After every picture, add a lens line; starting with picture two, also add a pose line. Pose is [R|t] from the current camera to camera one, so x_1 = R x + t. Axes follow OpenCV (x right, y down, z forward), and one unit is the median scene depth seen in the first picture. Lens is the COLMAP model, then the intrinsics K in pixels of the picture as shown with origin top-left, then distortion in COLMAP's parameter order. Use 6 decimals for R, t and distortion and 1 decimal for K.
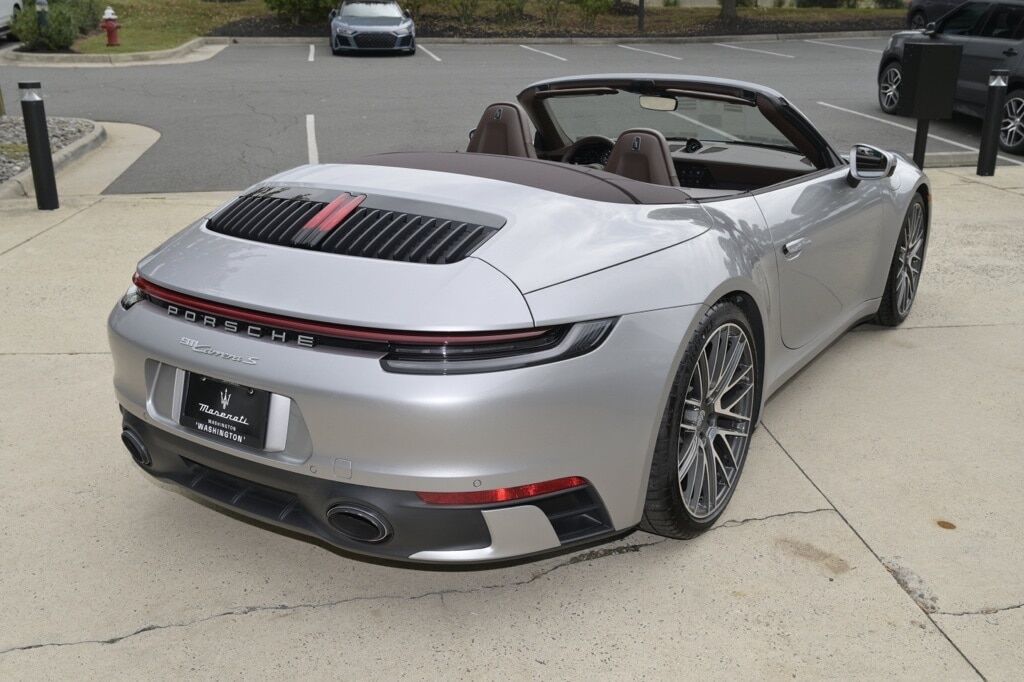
lens RADIAL K [[973.5, 0, 512.0], [0, 973.5, 341.0], [0, 0, 1]] dist [0.000230, -0.002618]
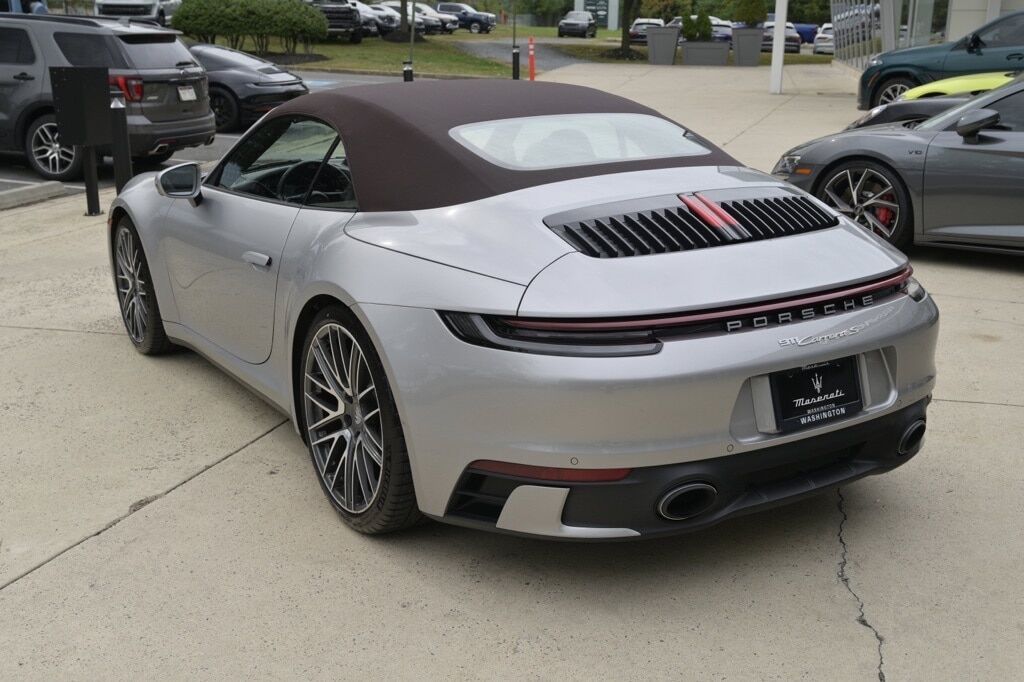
lens RADIAL K [[1143.4, 0, 504.6], [0, 1143.4, 338.9], [0, 0, 1]] dist [0.003456, 0.003602]
pose [[0.413741, -0.231629, 0.880435, -0.757119], [0.292257, 0.949698, 0.112512, -0.111531], [-0.862209, 0.210762, 0.460625, 0.361437]]
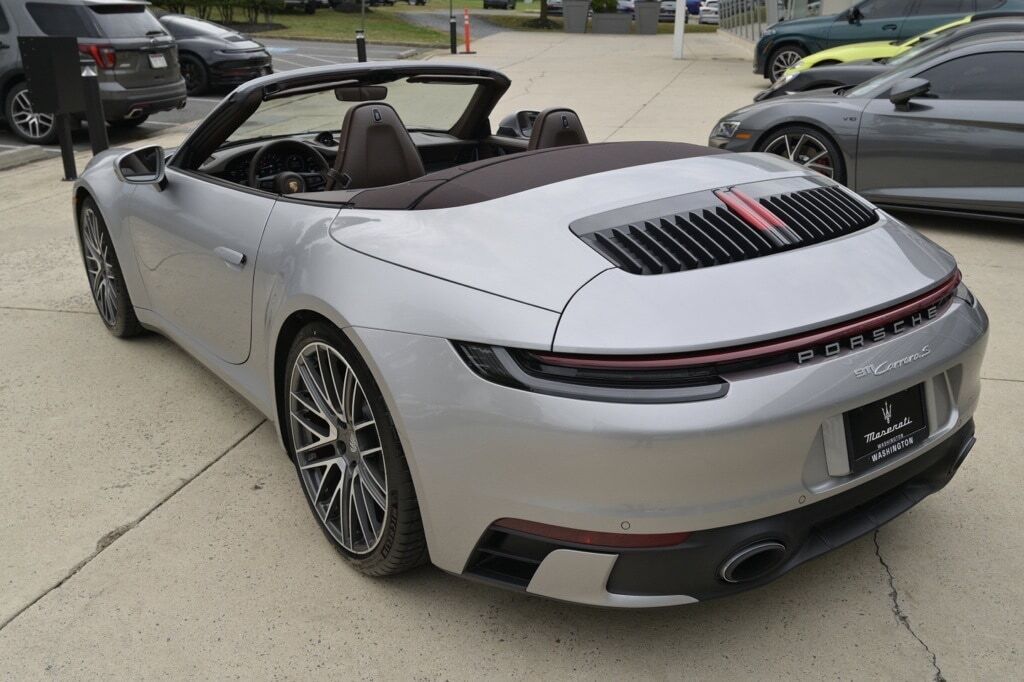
lens RADIAL K [[934.5, 0, 519.3], [0, 934.5, 342.0], [0, 0, 1]] dist [0.003174, -0.006948]
pose [[0.335872, -0.314637, 0.887803, -0.590629], [0.299759, 0.929258, 0.215924, -0.149124], [-0.892936, 0.193604, 0.406427, 0.474502]]
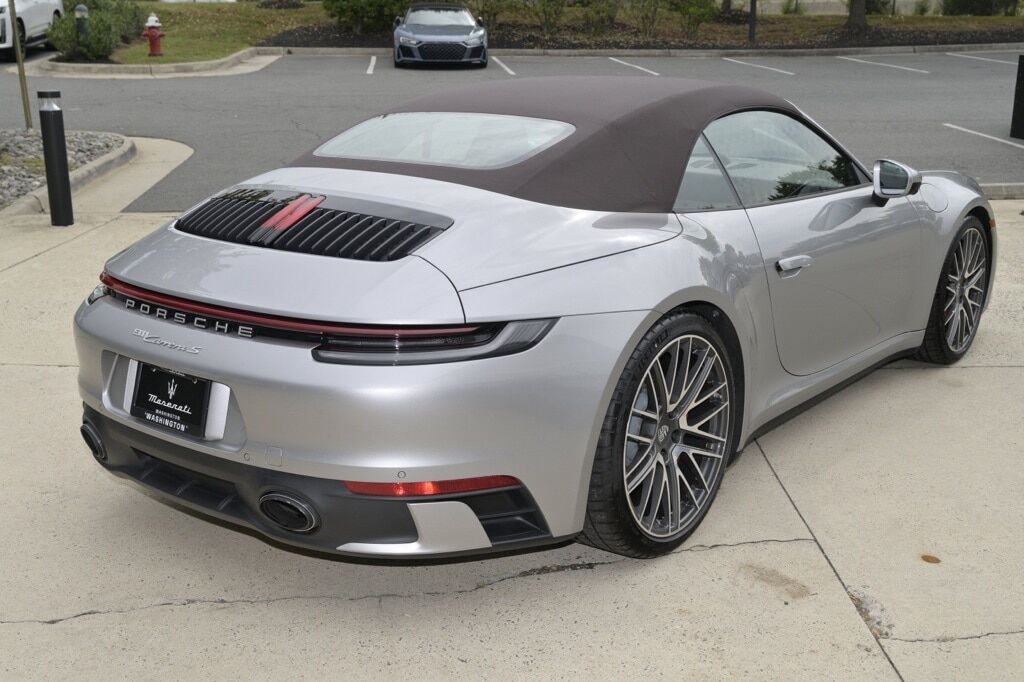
lens RADIAL K [[1143.4, 0, 504.6], [0, 1143.4, 338.9], [0, 0, 1]] dist [0.003456, 0.003602]
pose [[0.995565, 0.026758, -0.090191, 0.081111], [-0.031615, 0.998101, -0.052859, 0.030006], [0.088605, 0.055476, 0.994521, -0.084629]]
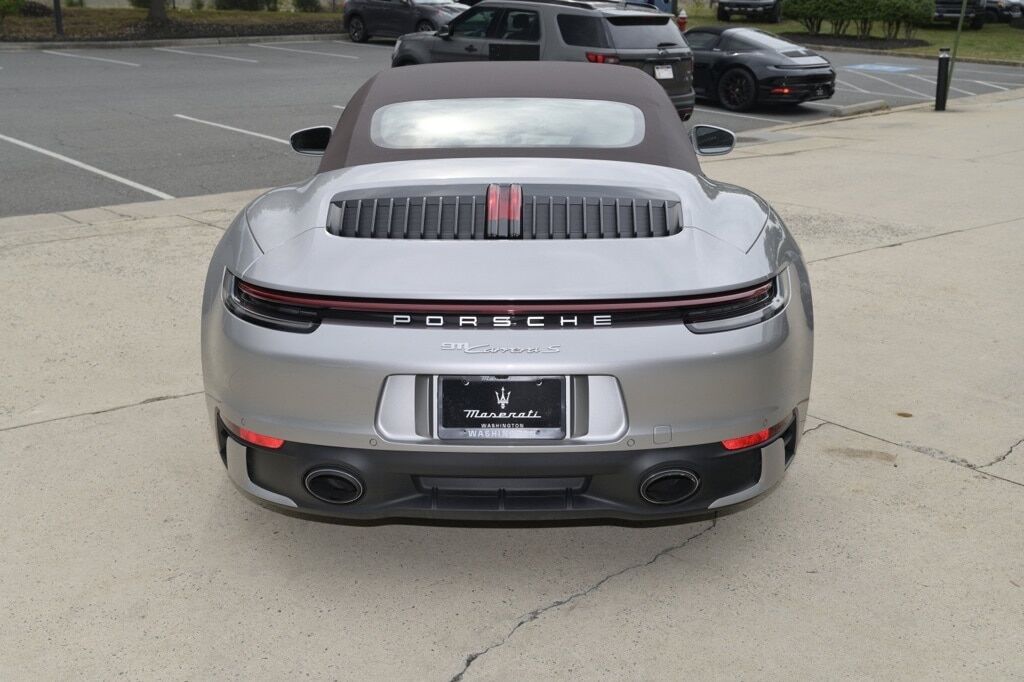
lens RADIAL K [[1073.7, 0, 512.0], [0, 1073.7, 341.0], [0, 0, 1]] dist [0.007896, -0.020865]
pose [[0.840494, -0.146923, 0.521521, -0.419675], [0.163462, 0.986444, 0.014463, -0.004941], [-0.516576, 0.073093, 0.853116, 0.044880]]
